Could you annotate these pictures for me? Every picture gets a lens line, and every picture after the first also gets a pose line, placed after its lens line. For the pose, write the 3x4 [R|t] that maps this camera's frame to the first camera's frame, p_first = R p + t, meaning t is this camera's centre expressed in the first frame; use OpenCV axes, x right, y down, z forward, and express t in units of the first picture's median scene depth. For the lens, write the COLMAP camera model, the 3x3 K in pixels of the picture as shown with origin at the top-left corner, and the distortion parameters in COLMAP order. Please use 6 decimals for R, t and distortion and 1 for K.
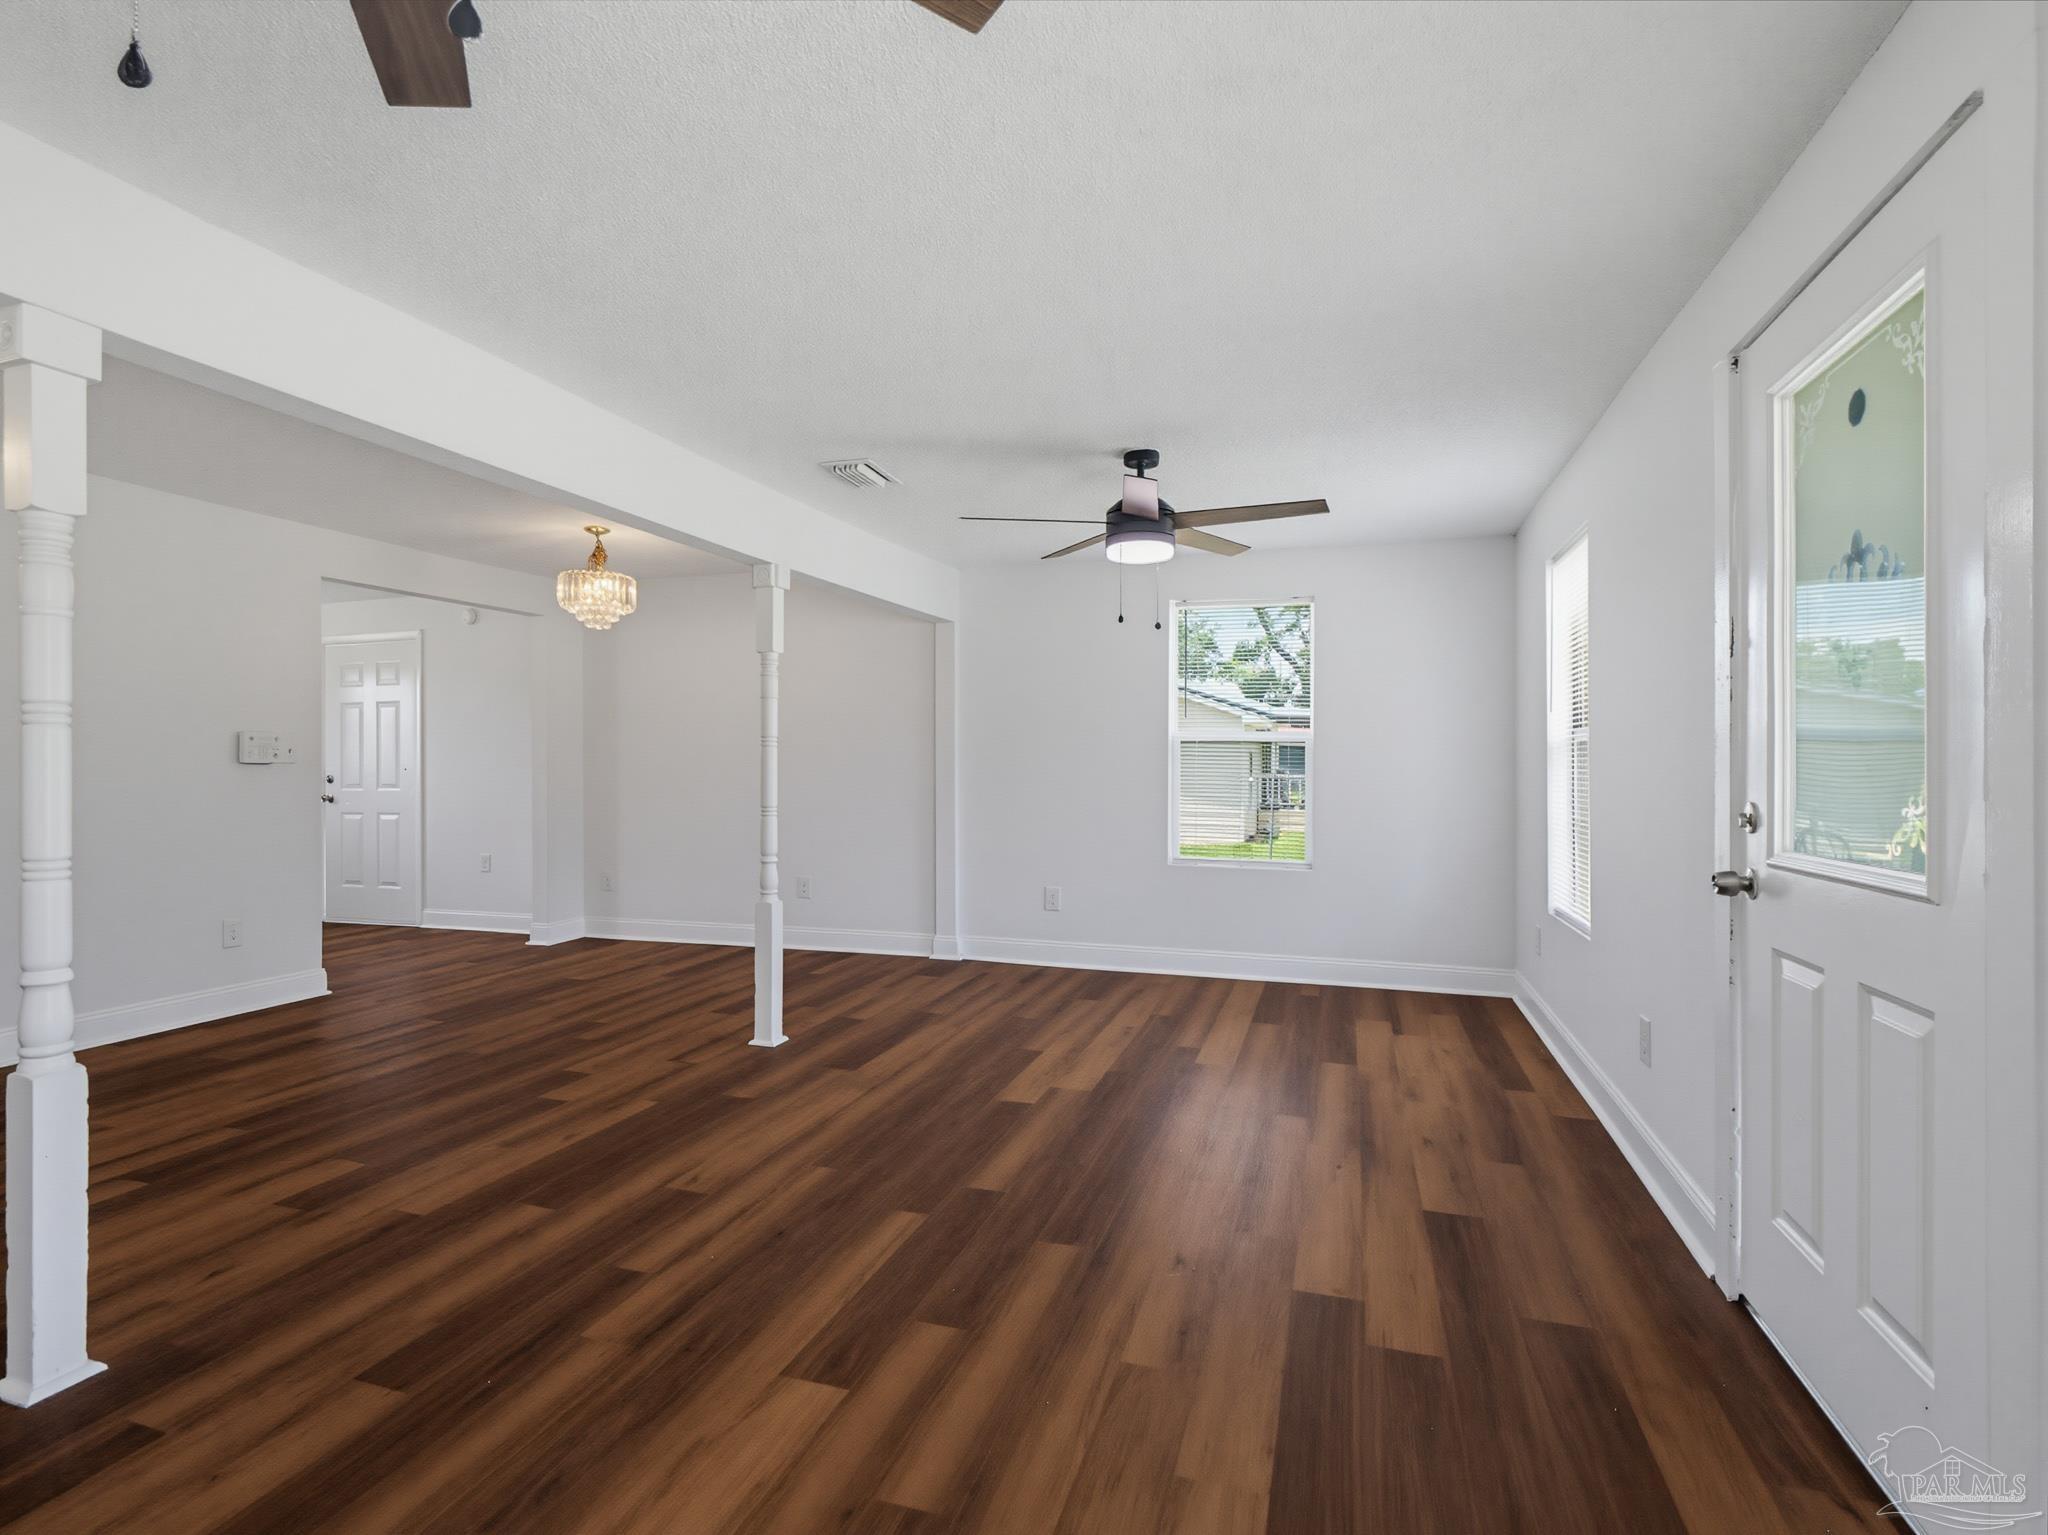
lens RADIAL K [[1017.4, 0, 1022.7], [0, 1017.4, 764.2], [0, 0, 1]] dist [-0.000758, -0.000806]
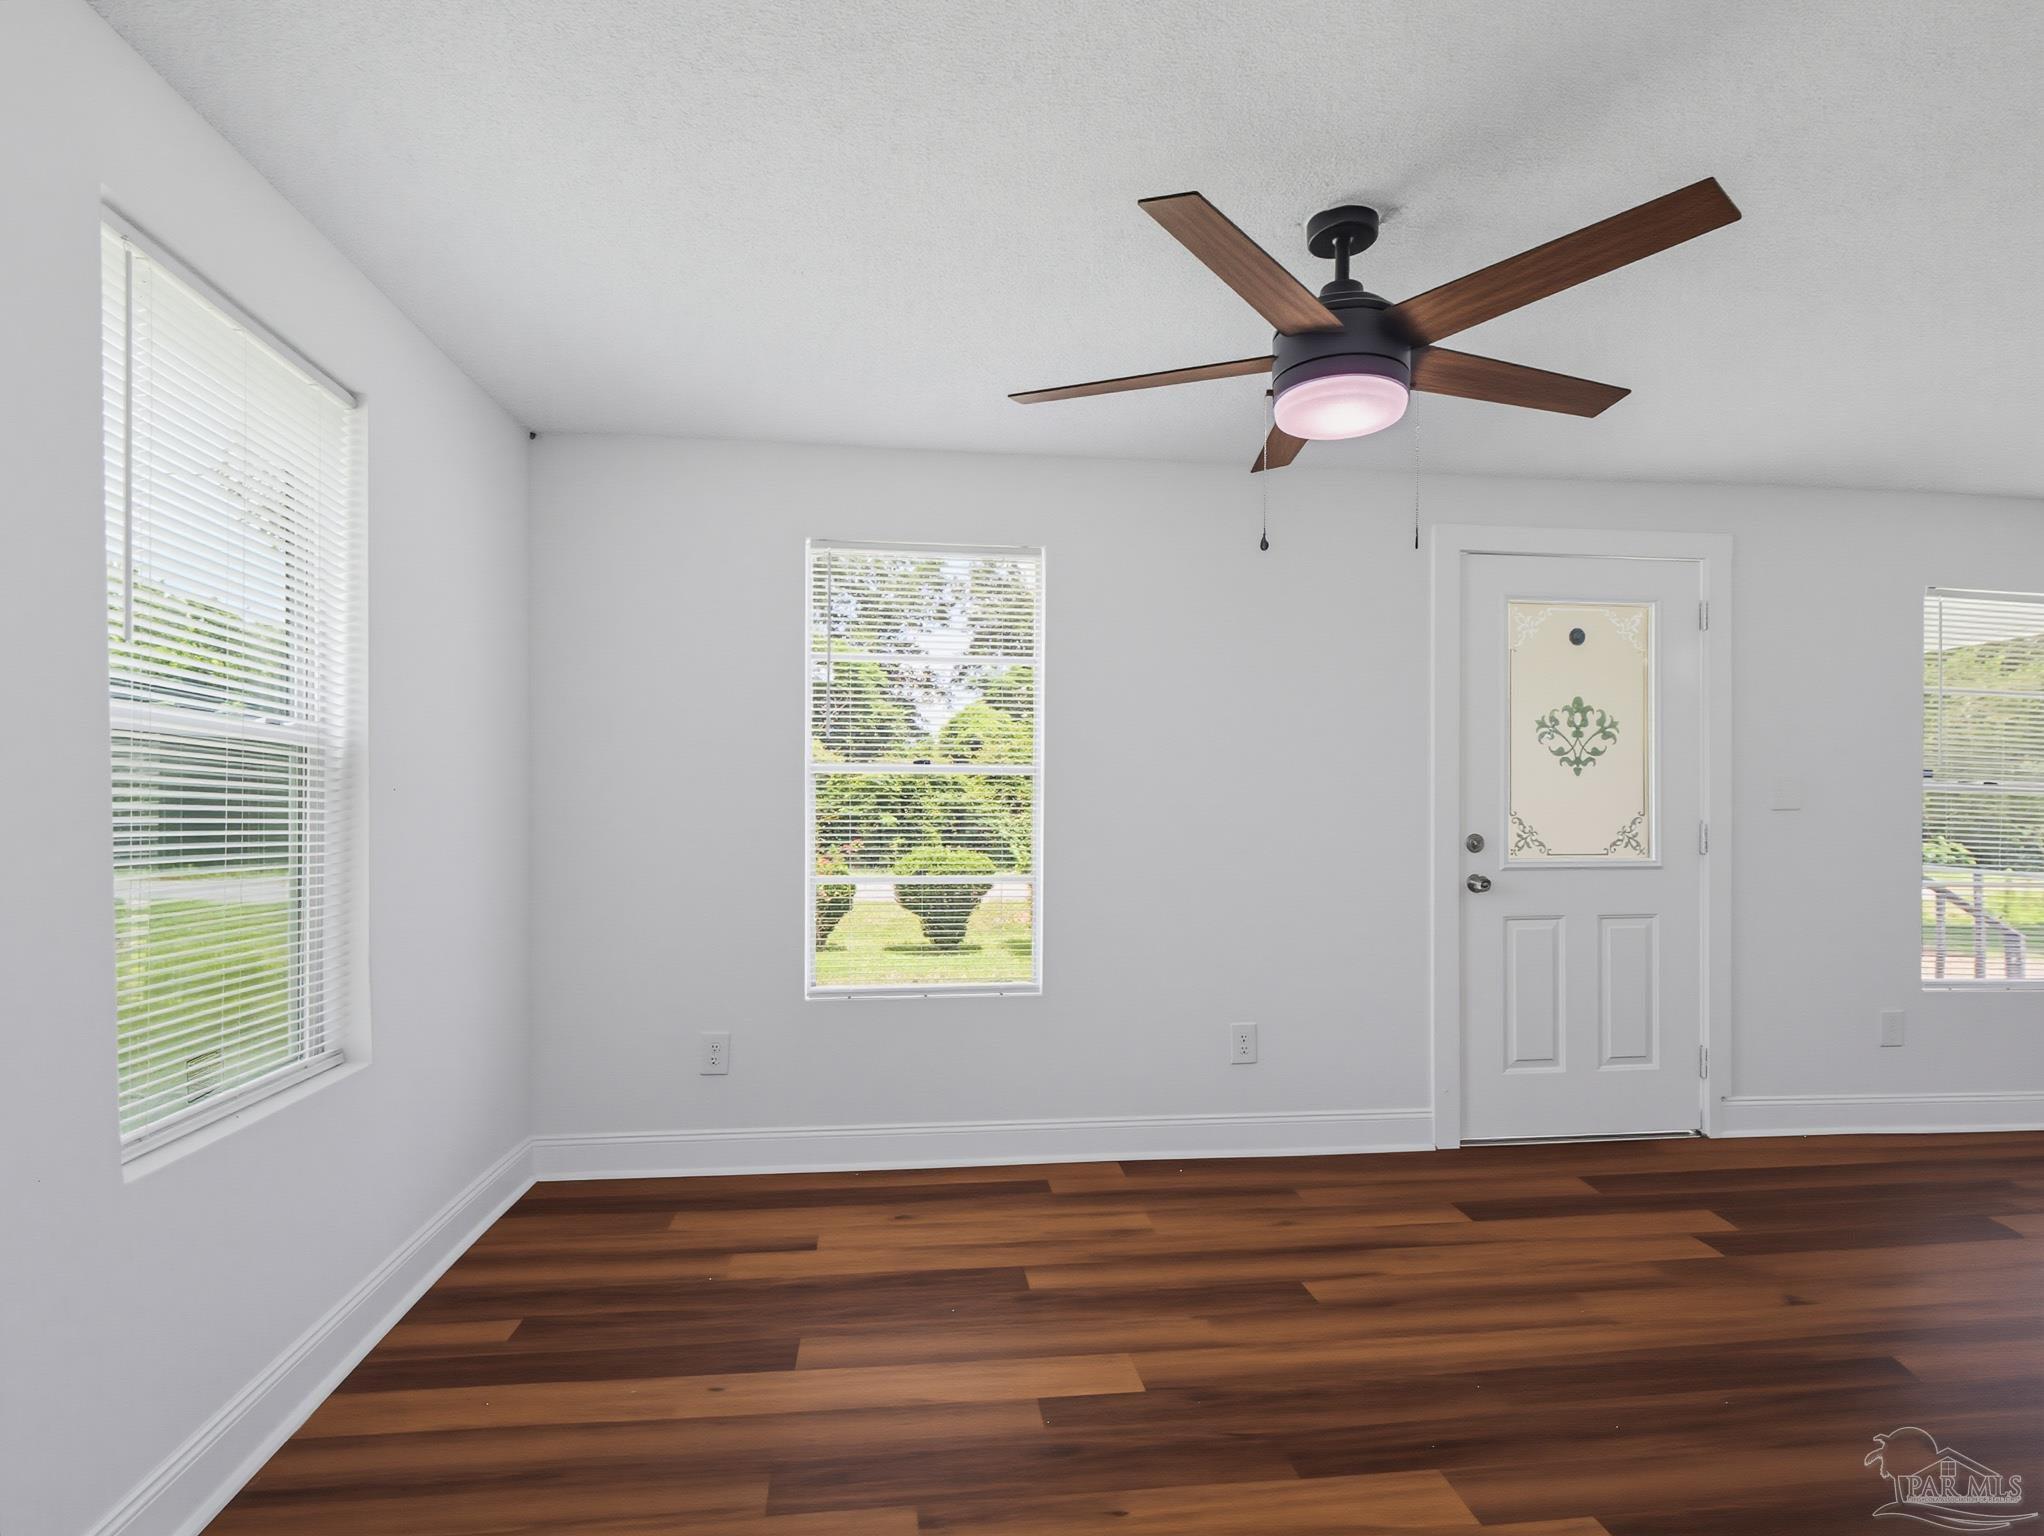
lens RADIAL K [[1068.0, 0, 1008.1], [0, 1068.0, 810.7], [0, 0, 1]] dist [-0.002042, -0.000355]
pose [[-0.411026, -0.011788, 0.911547, -0.319720], [-0.006591, 0.999929, 0.009959, -0.006787], [-0.911600, -0.001915, -0.411075, 1.396167]]
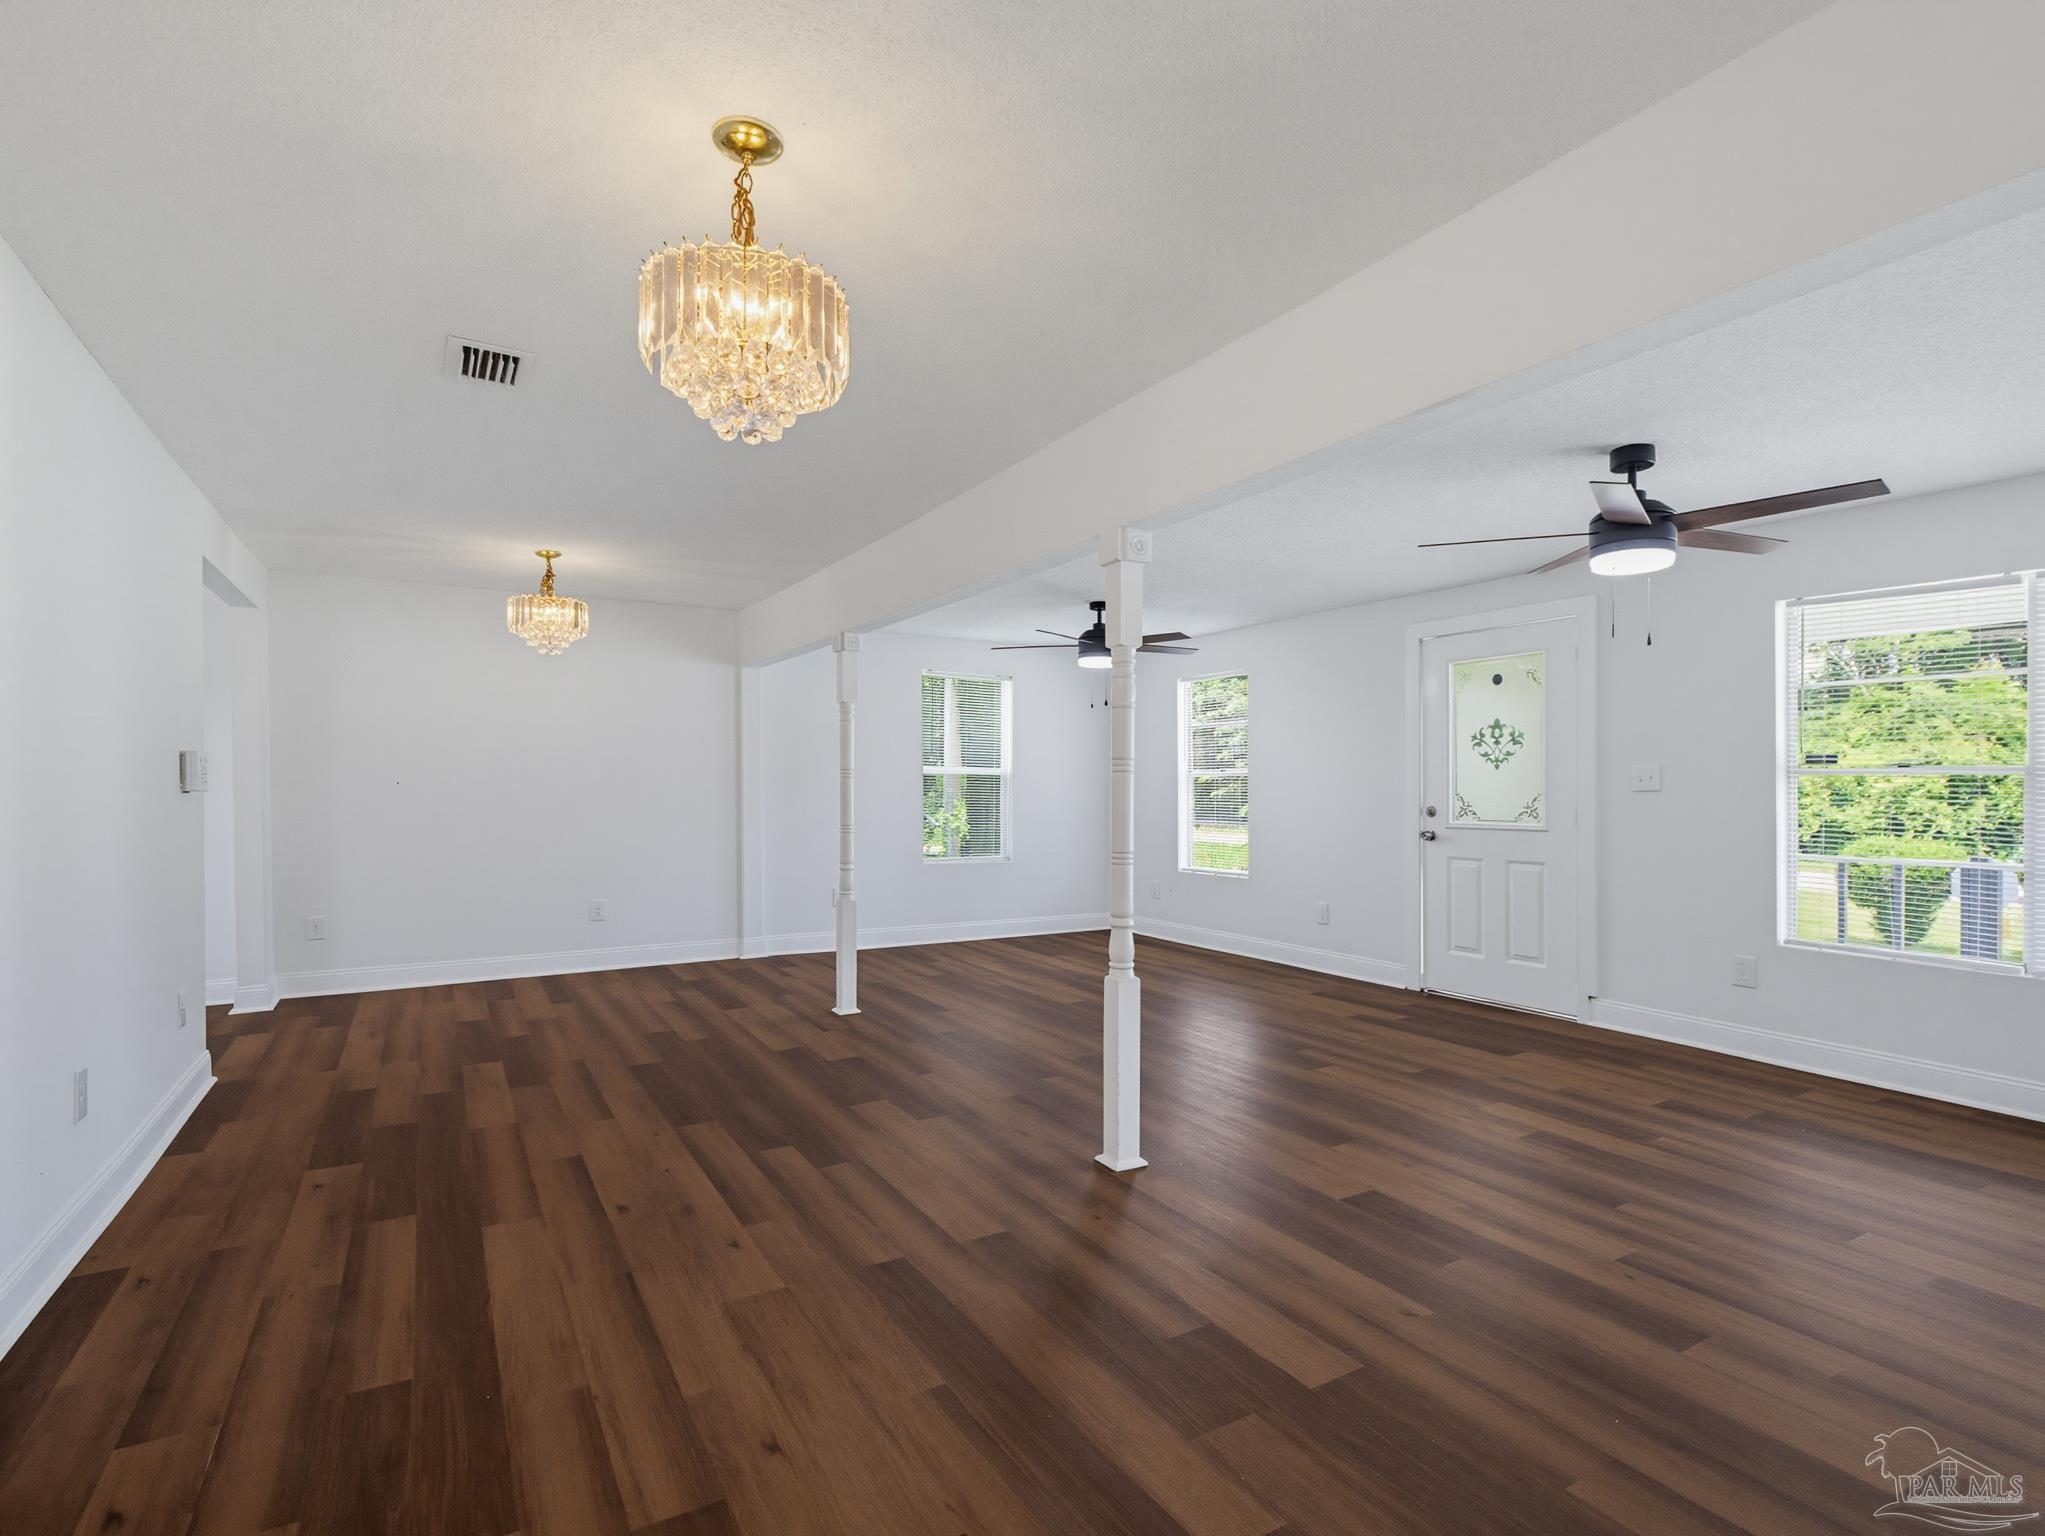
lens RADIAL K [[1000.1, 0, 1031.2], [0, 1000.1, 803.3], [0, 0, 1]] dist [-0.002303, -0.001609]
pose [[0.663892, -0.012098, 0.747731, -1.177386], [-0.001620, 0.999844, 0.017615, -0.008917], [-0.747827, -0.012906, 0.663768, 0.007522]]
